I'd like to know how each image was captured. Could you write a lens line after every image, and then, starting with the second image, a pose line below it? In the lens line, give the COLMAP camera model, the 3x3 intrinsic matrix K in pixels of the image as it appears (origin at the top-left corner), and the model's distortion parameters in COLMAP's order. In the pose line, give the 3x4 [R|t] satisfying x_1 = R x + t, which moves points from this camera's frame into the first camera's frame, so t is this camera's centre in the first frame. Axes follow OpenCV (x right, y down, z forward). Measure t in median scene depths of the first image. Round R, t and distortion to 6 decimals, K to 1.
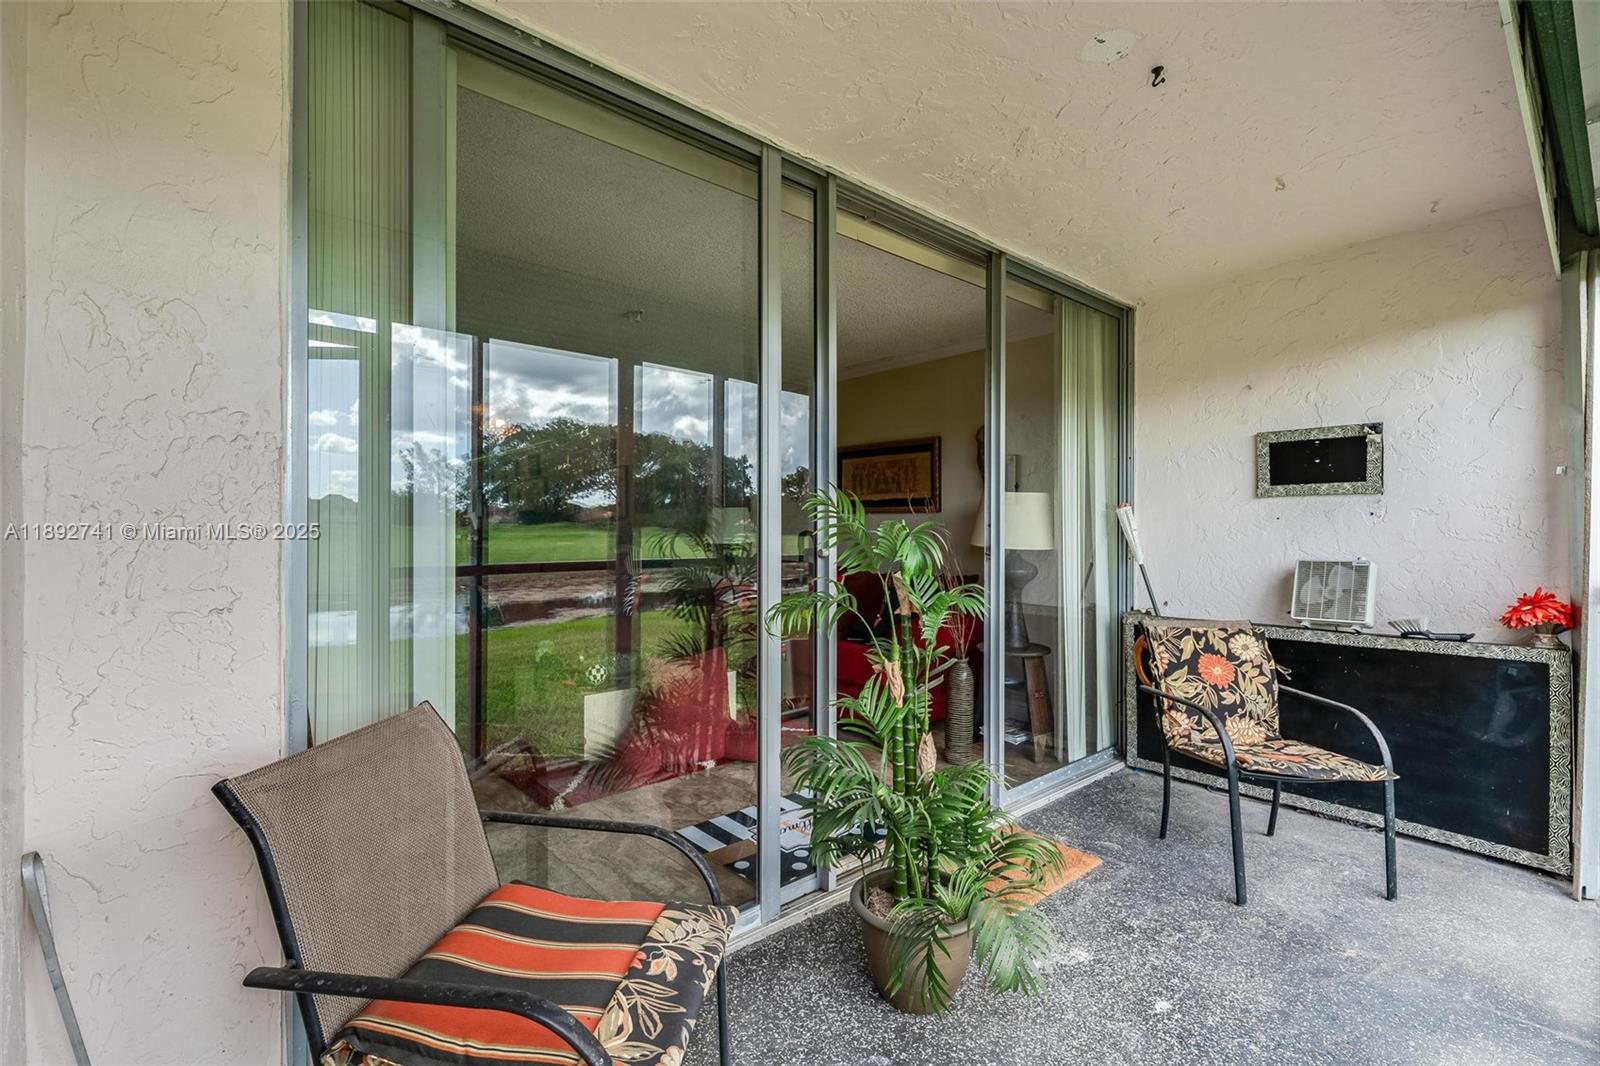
lens RADIAL K [[716.1, 0, 797.4], [0, 716.1, 531.1], [0, 0, 1]] dist [0.002902, 0.000260]
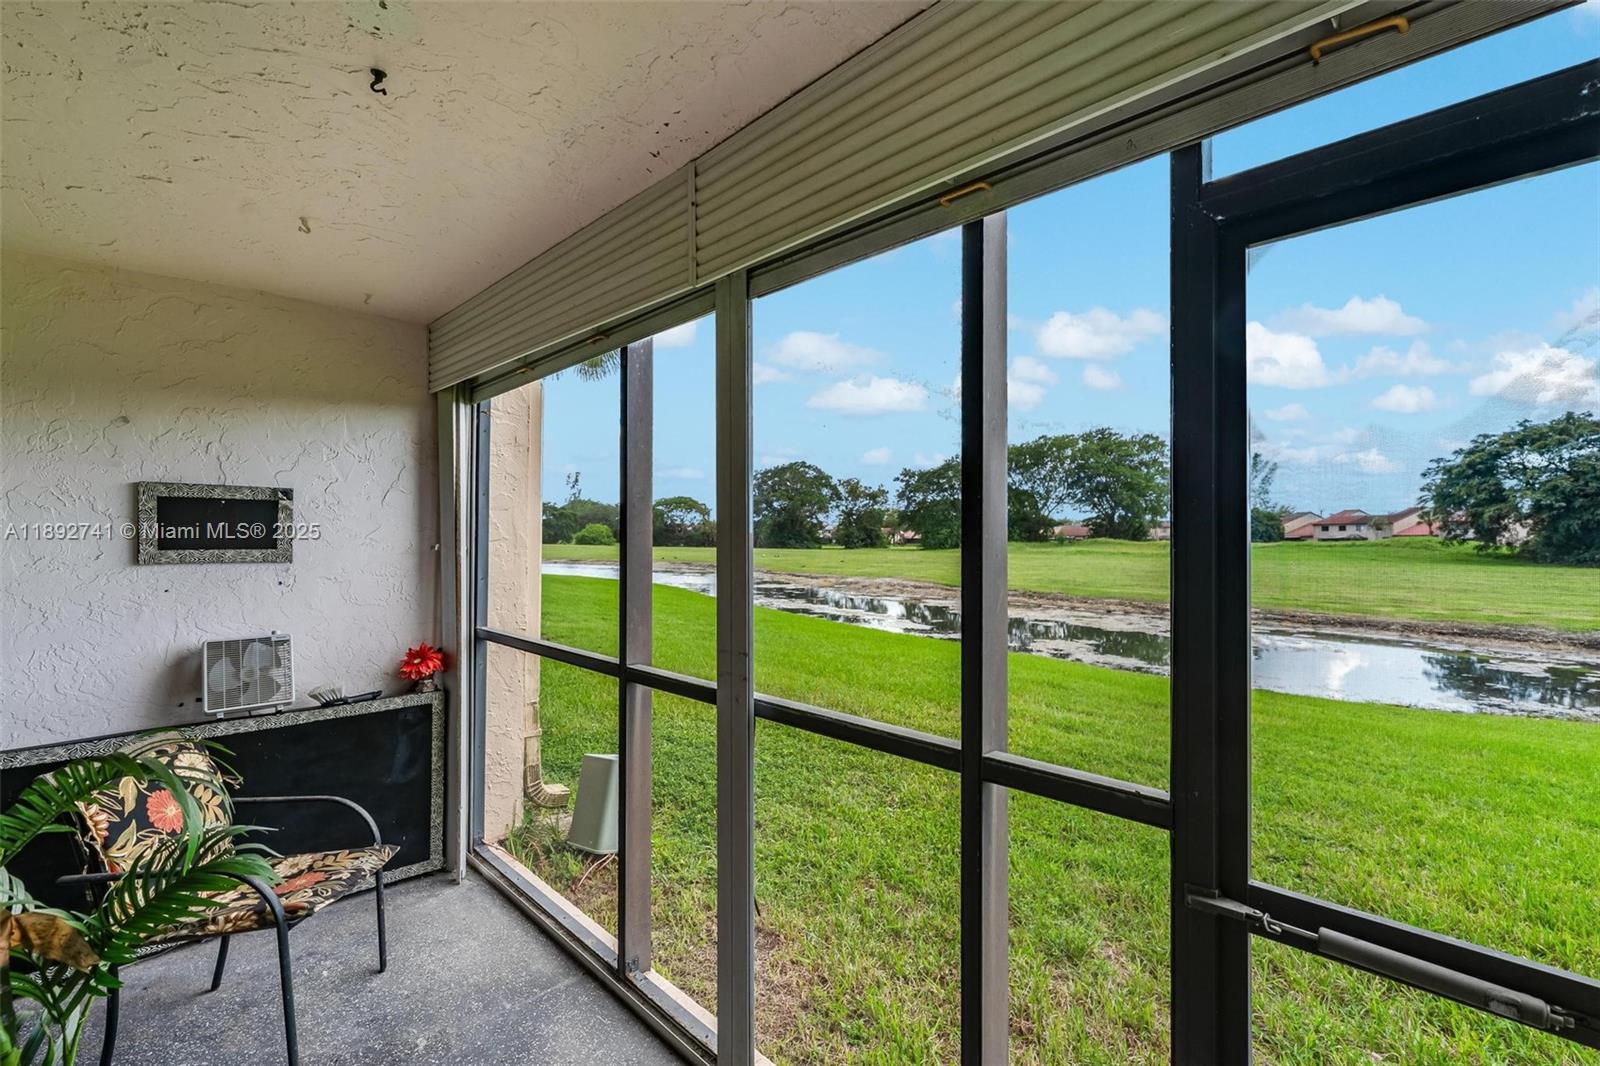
lens RADIAL K [[716.1, 0, 803.7], [0, 716.1, 532.8], [0, 0, 1]] dist [0.002902, 0.000260]
pose [[-0.056382, 0.008158, 0.998376, -0.199297], [-0.001960, 0.999964, -0.008281, -0.088773], [-0.998407, -0.002424, -0.056364, 0.380235]]
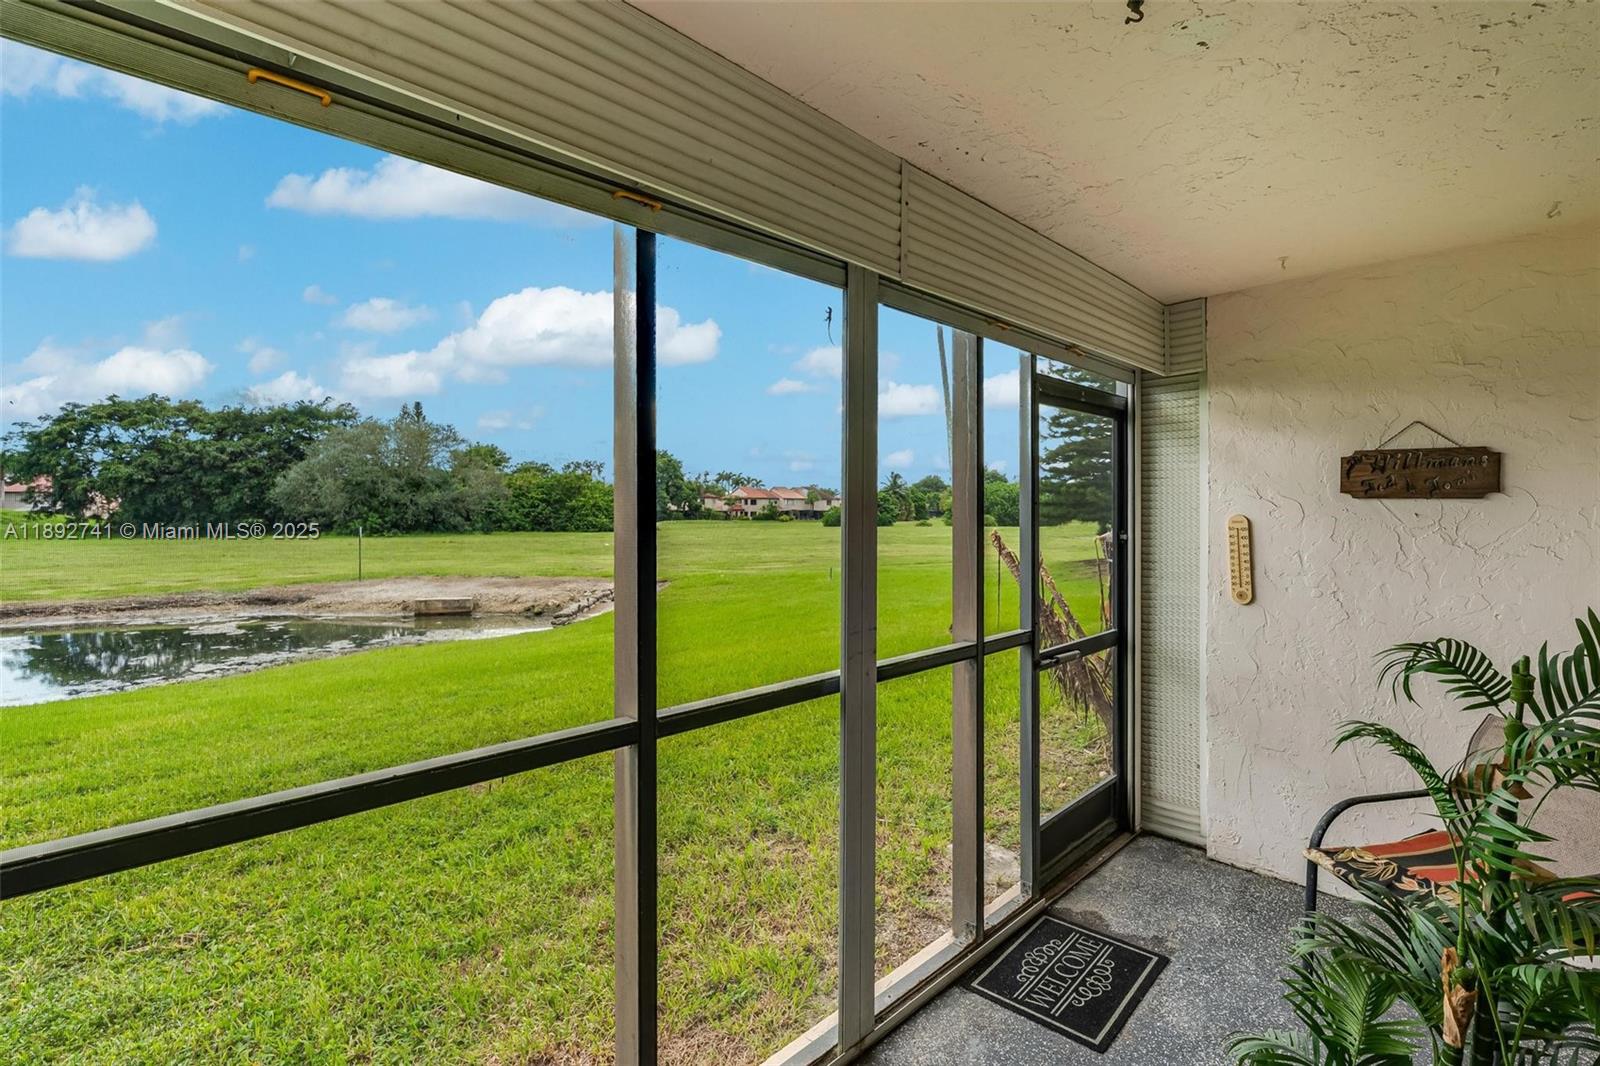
lens RADIAL K [[716.1, 0, 806.3], [0, 716.1, 519.6], [0, 0, 1]] dist [0.002902, 0.000260]
pose [[-0.998025, 0.001452, -0.062800, 1.369094], [0.000793, 0.999944, 0.010513, -0.107911], [0.062811, 0.010442, -0.997971, 1.847148]]
